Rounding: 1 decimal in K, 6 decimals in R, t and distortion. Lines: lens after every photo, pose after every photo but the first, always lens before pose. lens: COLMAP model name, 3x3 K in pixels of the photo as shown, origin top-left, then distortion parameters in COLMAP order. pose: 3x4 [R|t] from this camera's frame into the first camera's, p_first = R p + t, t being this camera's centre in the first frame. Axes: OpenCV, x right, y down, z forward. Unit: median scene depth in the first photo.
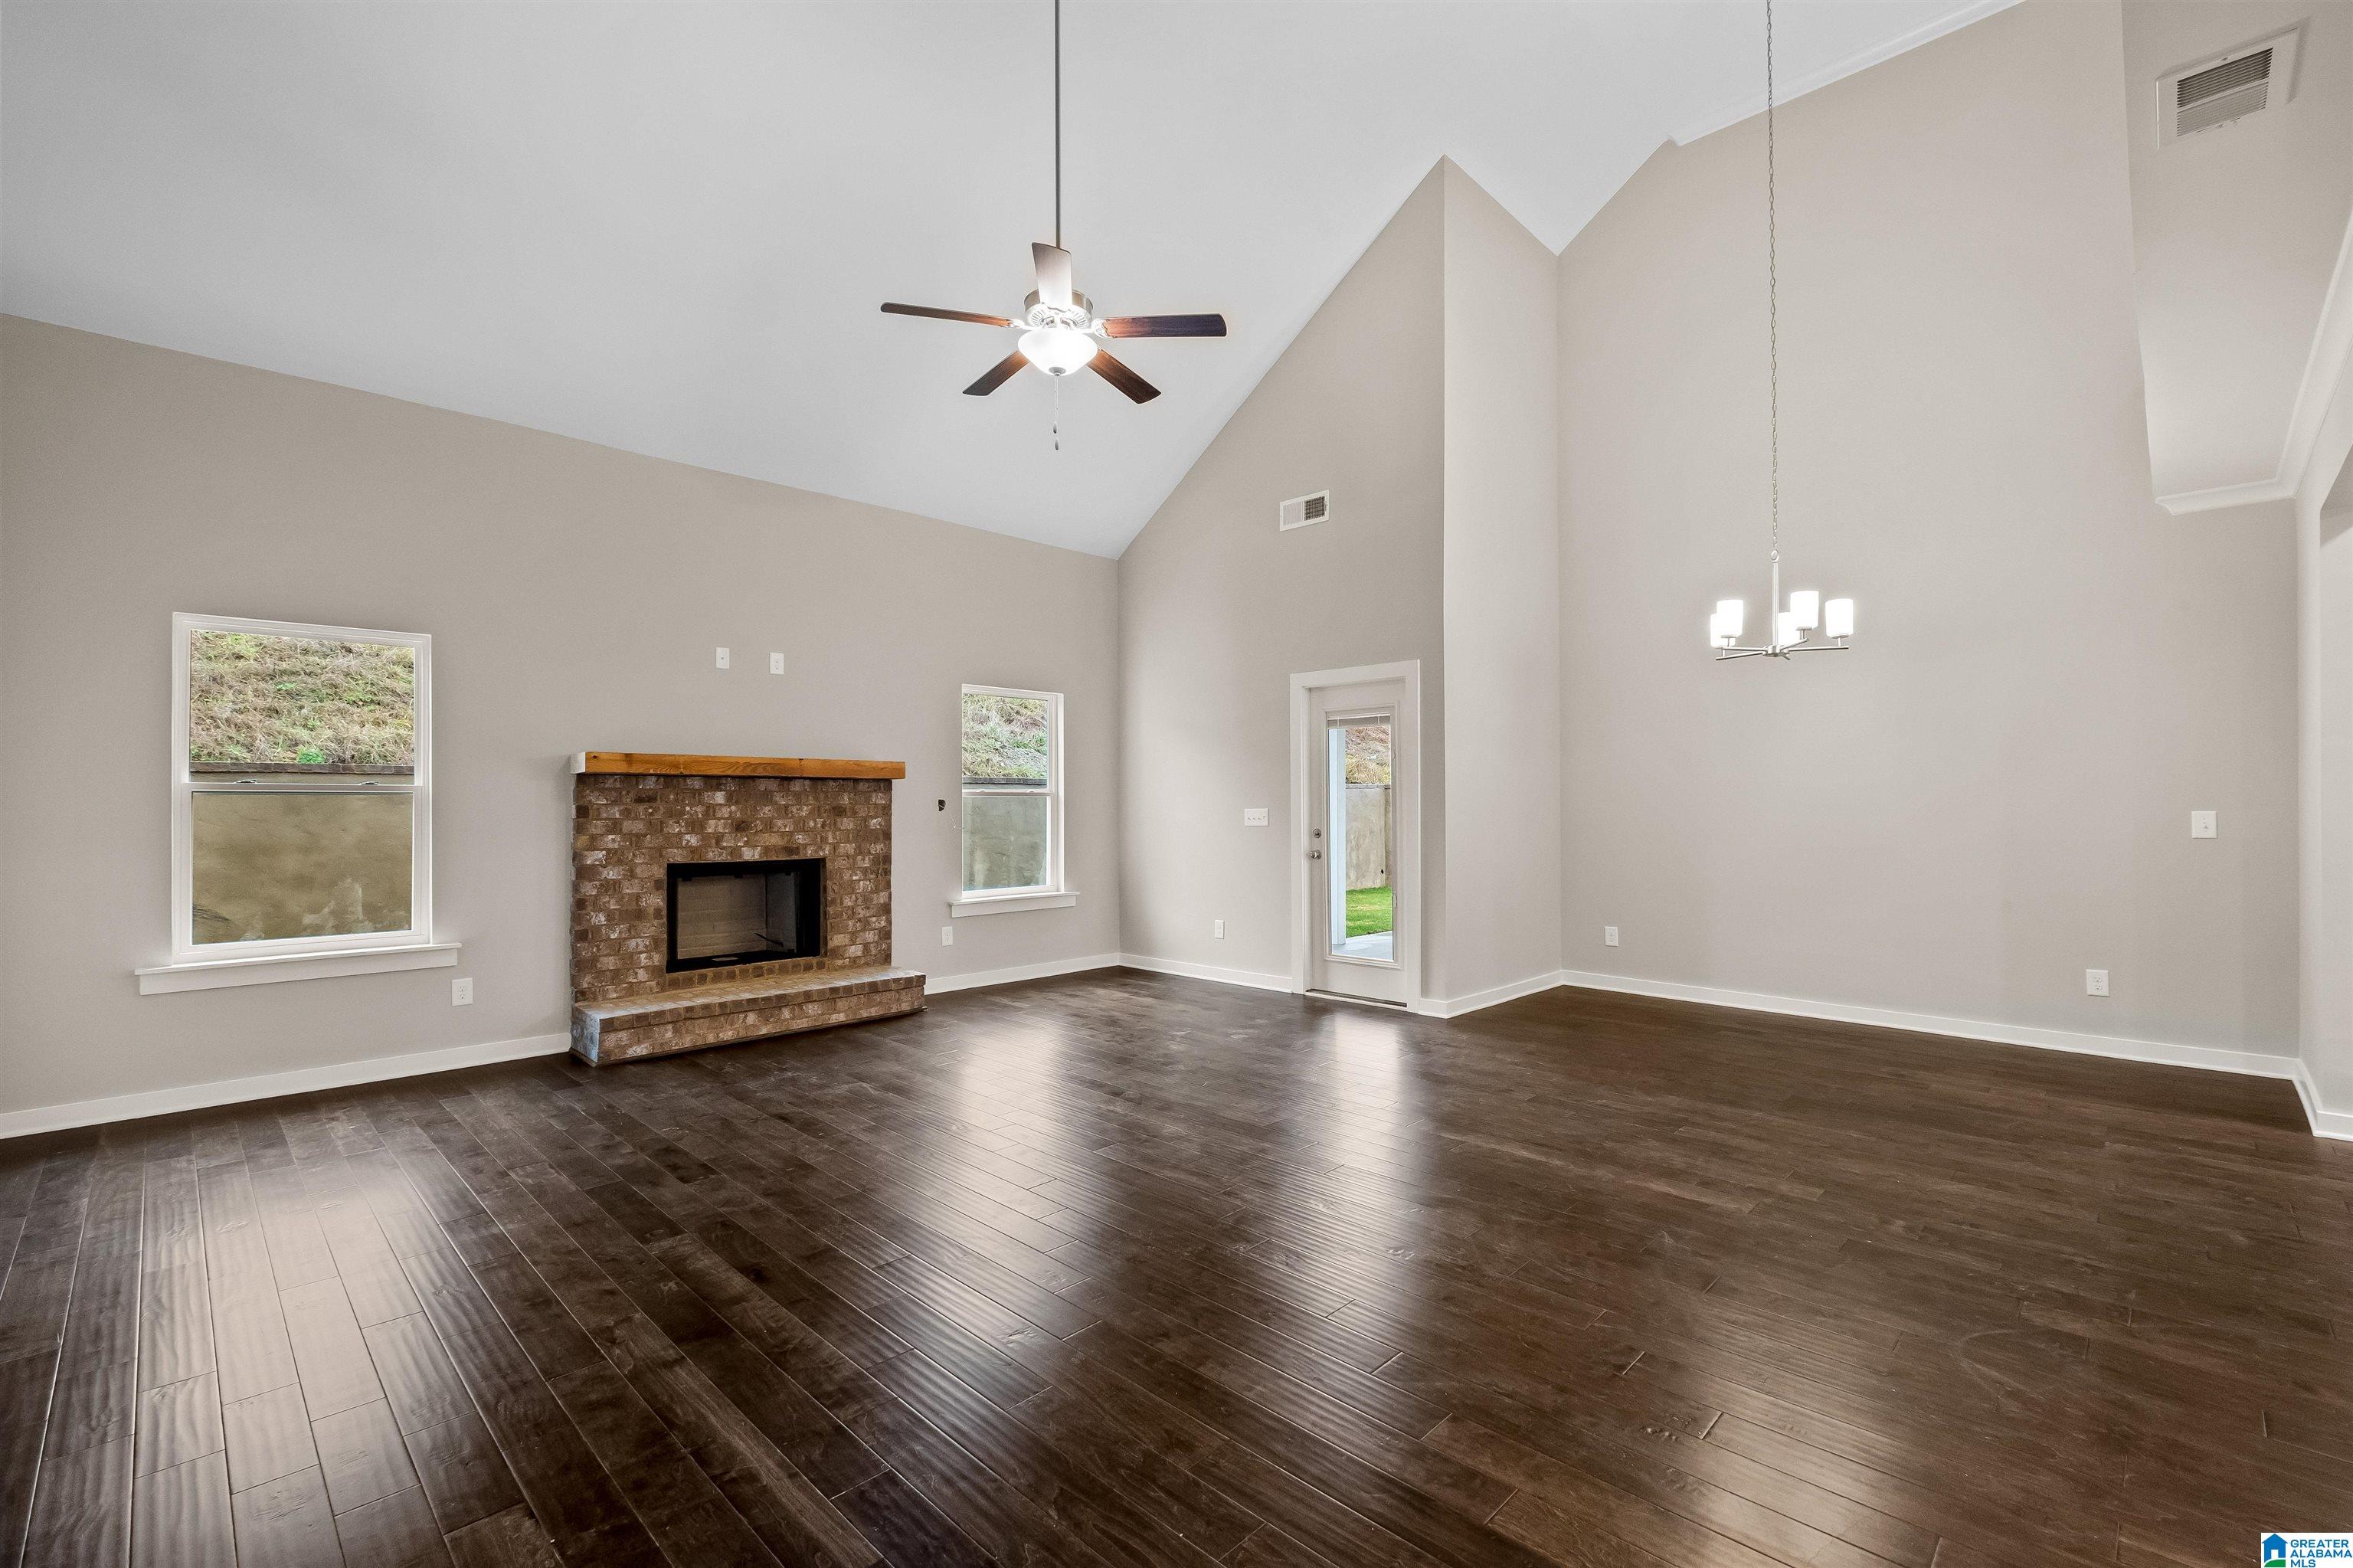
lens RADIAL K [[1006.5, 0, 1177.5], [0, 1006.5, 789.5], [0, 0, 1]] dist [-0.001482, -0.000430]
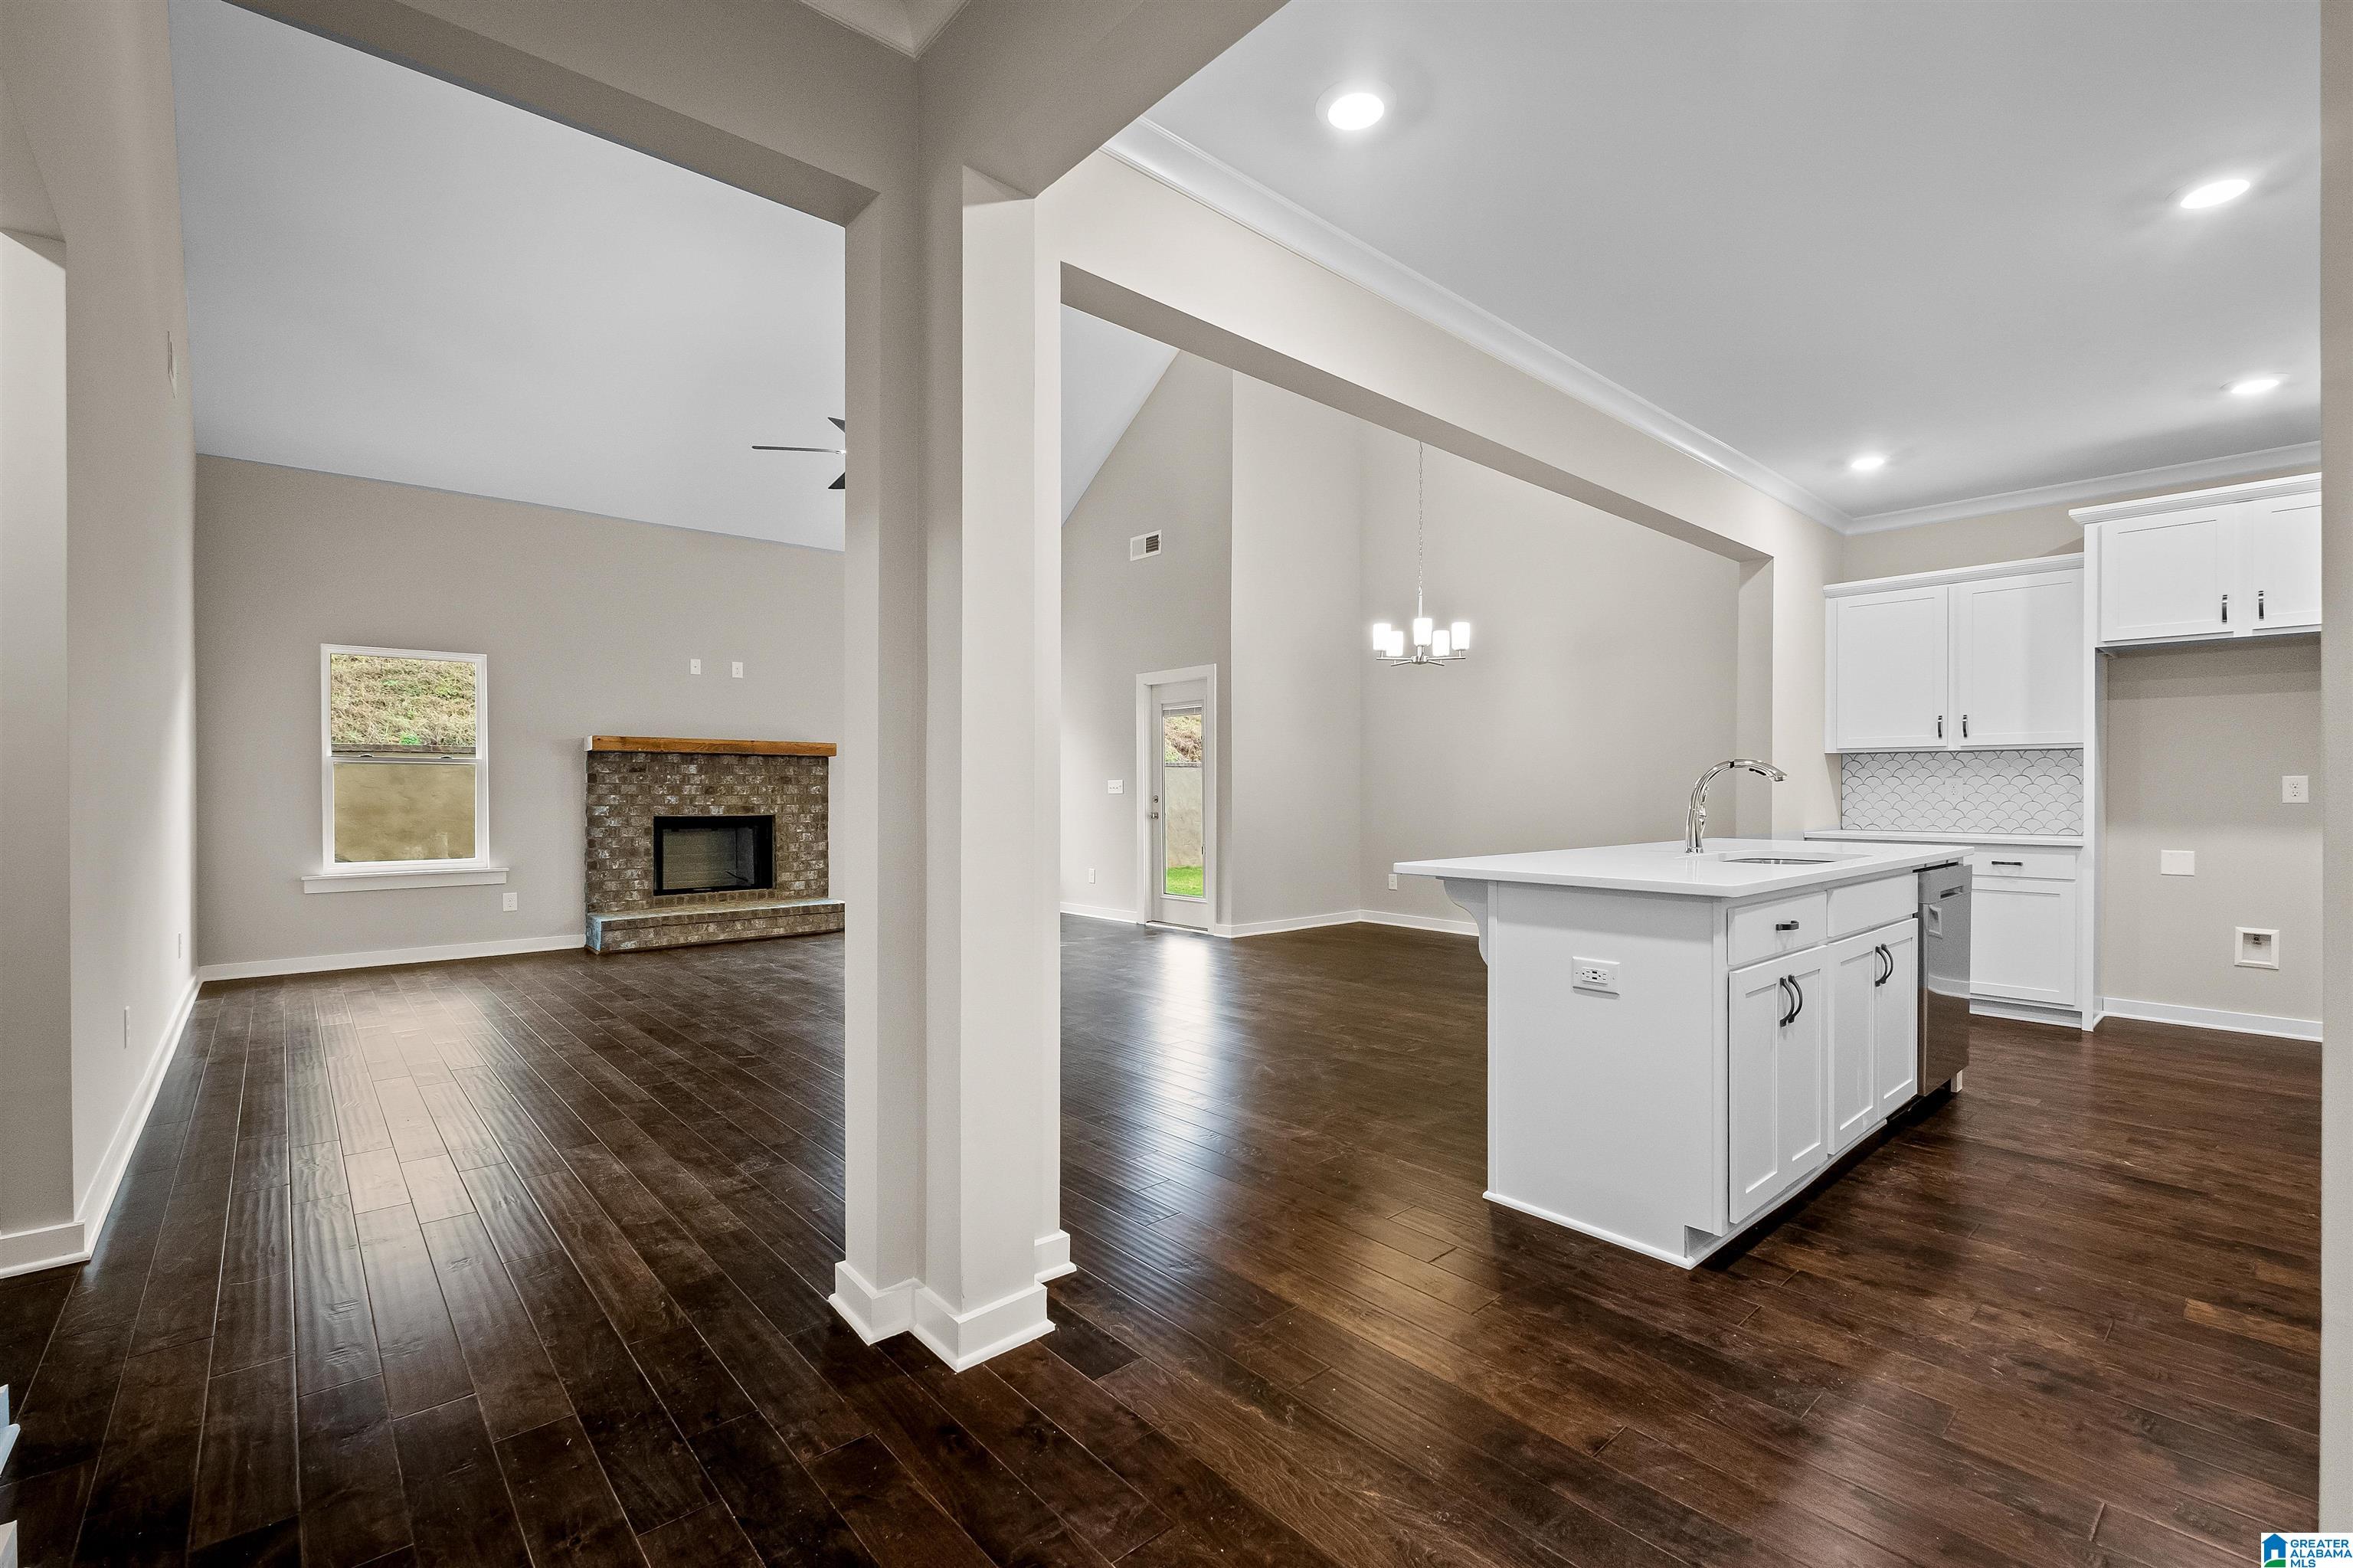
lens RADIAL K [[1021.4, 0, 1179.4], [0, 1021.4, 794.6], [0, 0, 1]] dist [-0.000117, 0.000271]
pose [[0.997678, 0.002905, -0.068045, 0.298840], [-0.001591, 0.999811, 0.019365, 0.014746], [0.068088, -0.019212, 0.997494, -0.339603]]
